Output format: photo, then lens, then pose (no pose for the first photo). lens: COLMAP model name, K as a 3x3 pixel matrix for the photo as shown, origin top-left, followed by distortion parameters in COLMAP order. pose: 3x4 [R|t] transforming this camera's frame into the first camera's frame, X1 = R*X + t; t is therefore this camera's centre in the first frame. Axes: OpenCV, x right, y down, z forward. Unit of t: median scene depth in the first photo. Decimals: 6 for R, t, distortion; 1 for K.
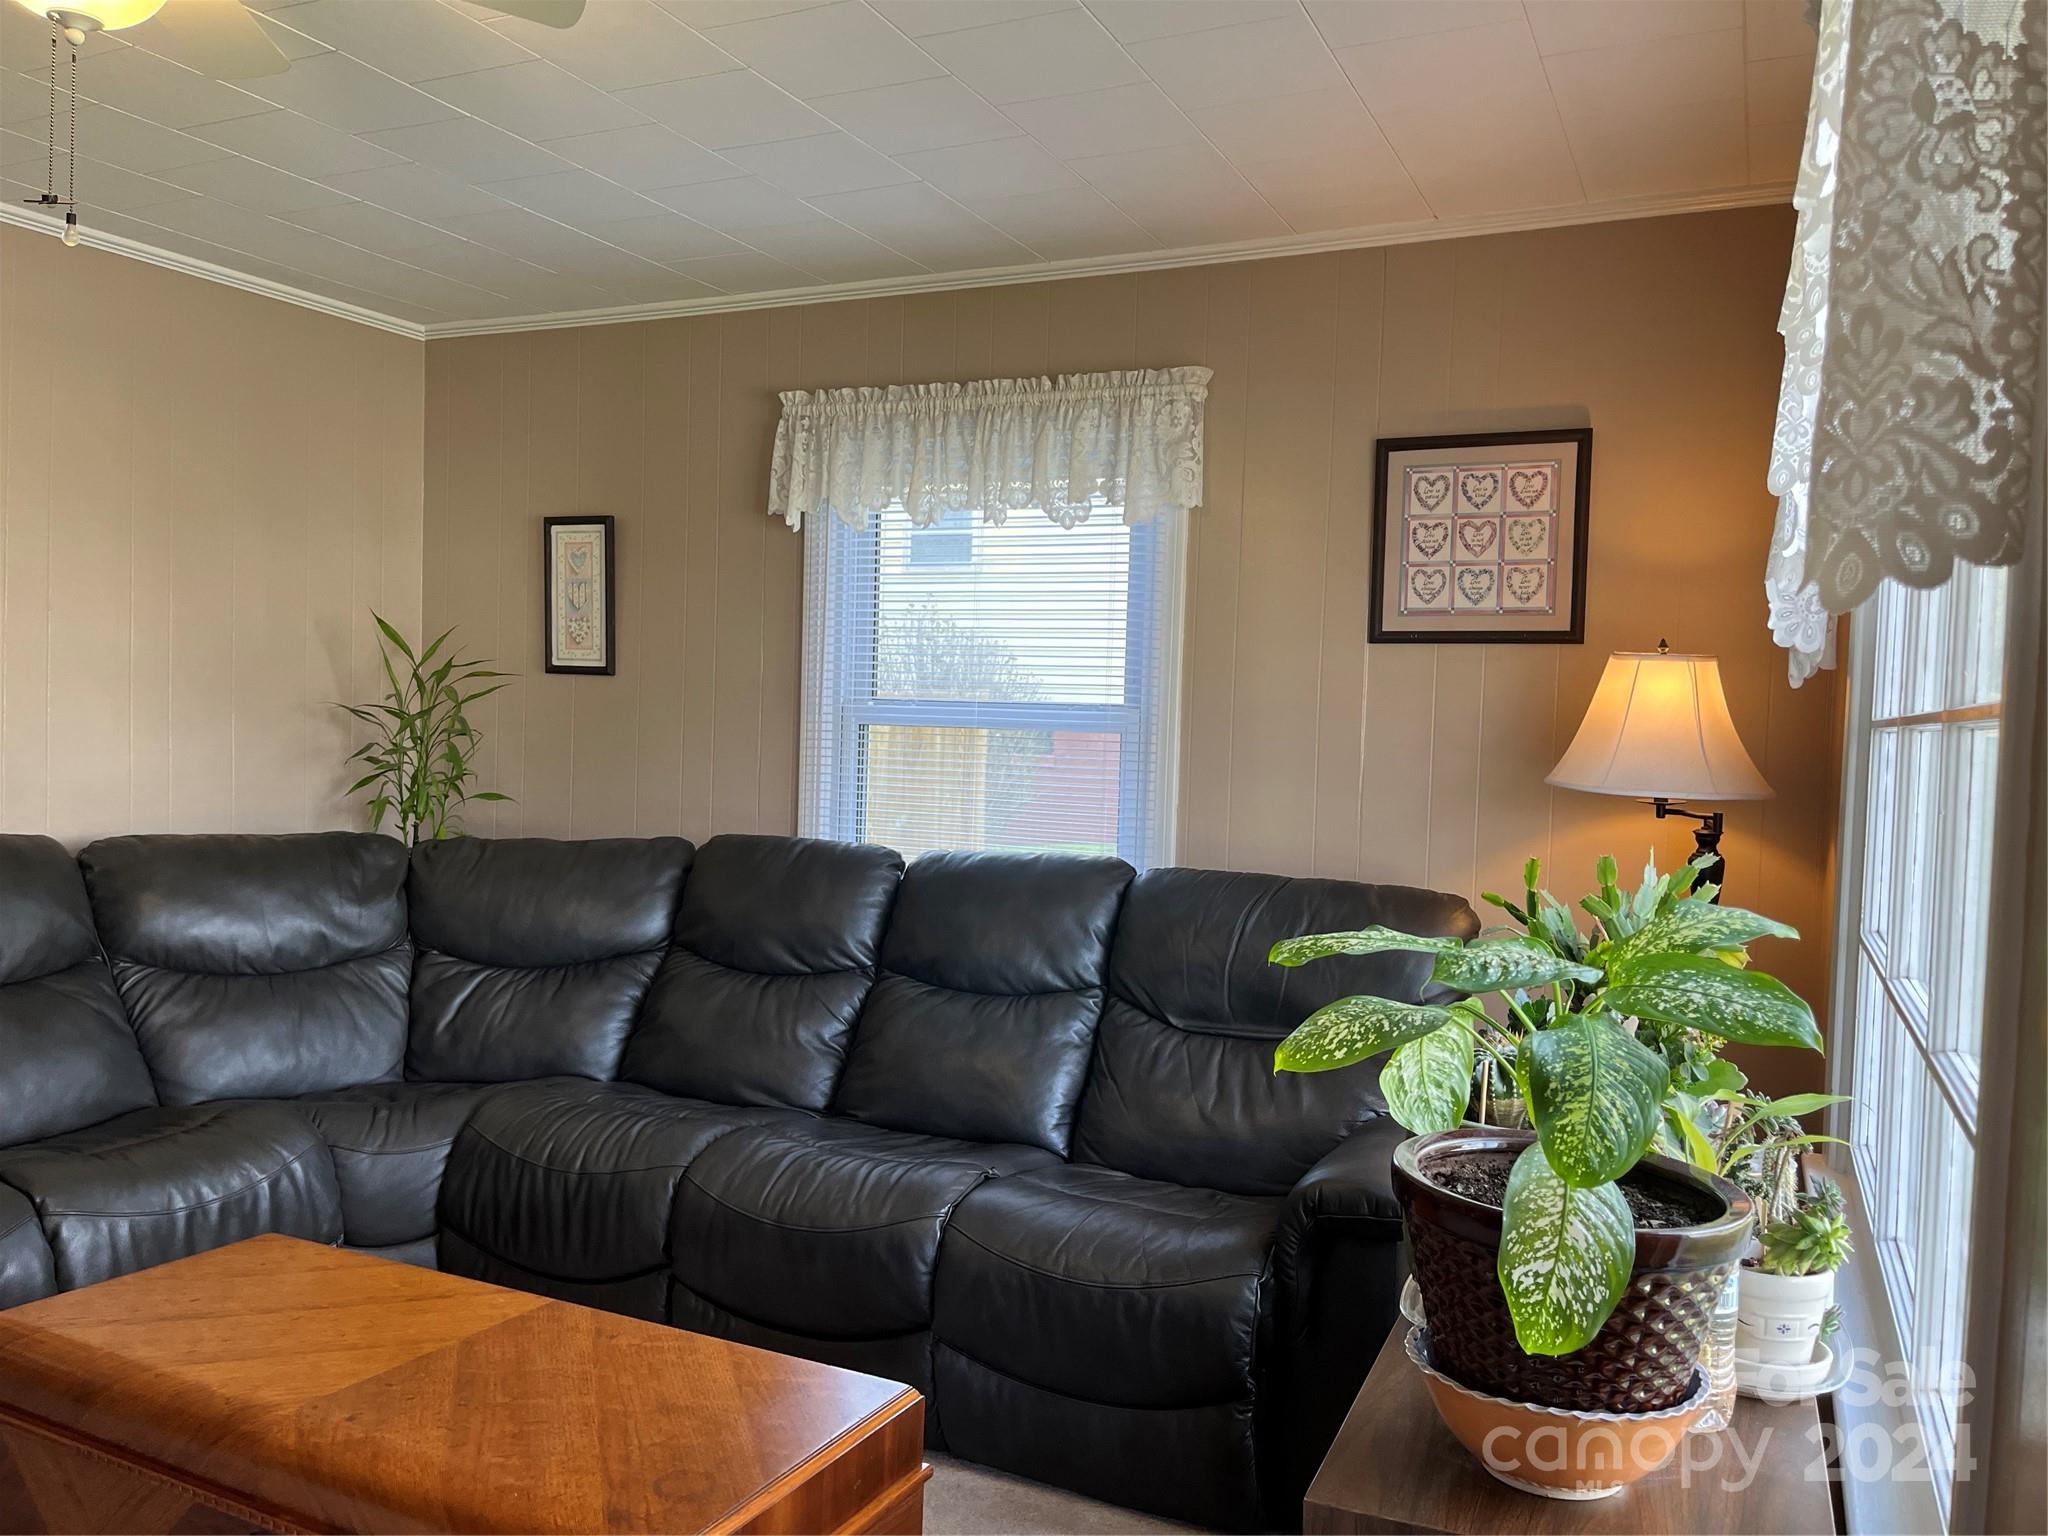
lens RADIAL K [[1549.3, 0, 1003.3], [0, 1549.3, 771.7], [0, 0, 1]] dist [0.088342, -0.110186]
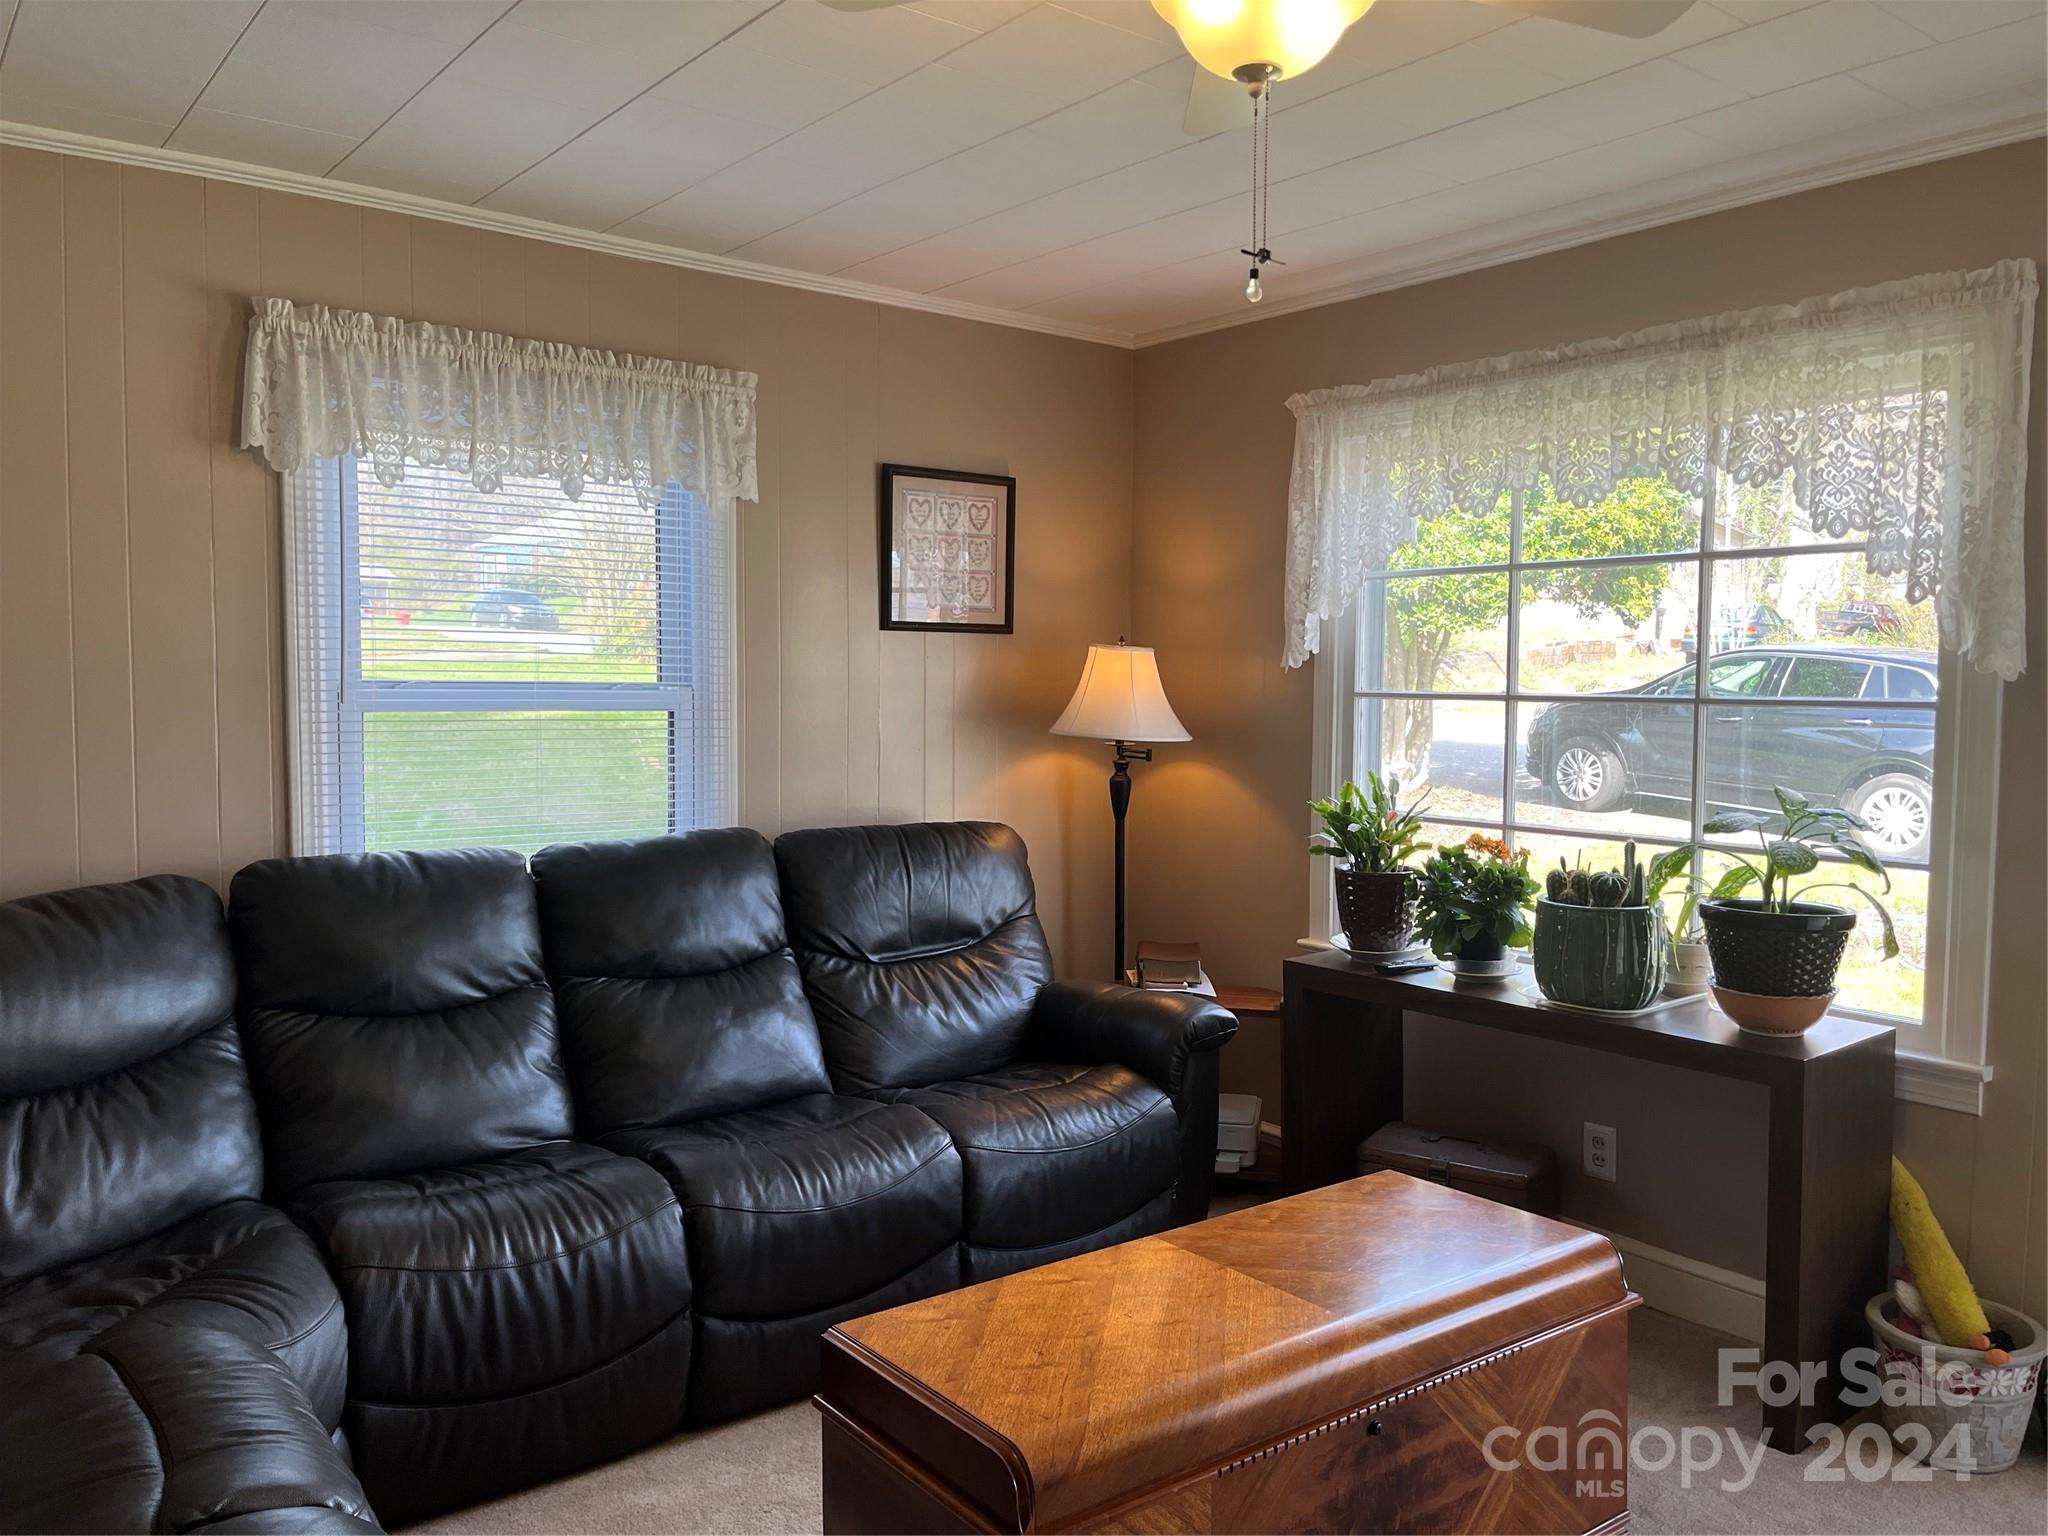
lens RADIAL K [[1549.3, 0, 1003.3], [0, 1549.3, 771.7], [0, 0, 1]] dist [0.088342, -0.110186]
pose [[0.471622, -0.074623, 0.878638, -0.800028], [0.039652, 0.997200, 0.063409, -0.045369], [-0.880909, 0.004935, 0.473260, 0.340516]]
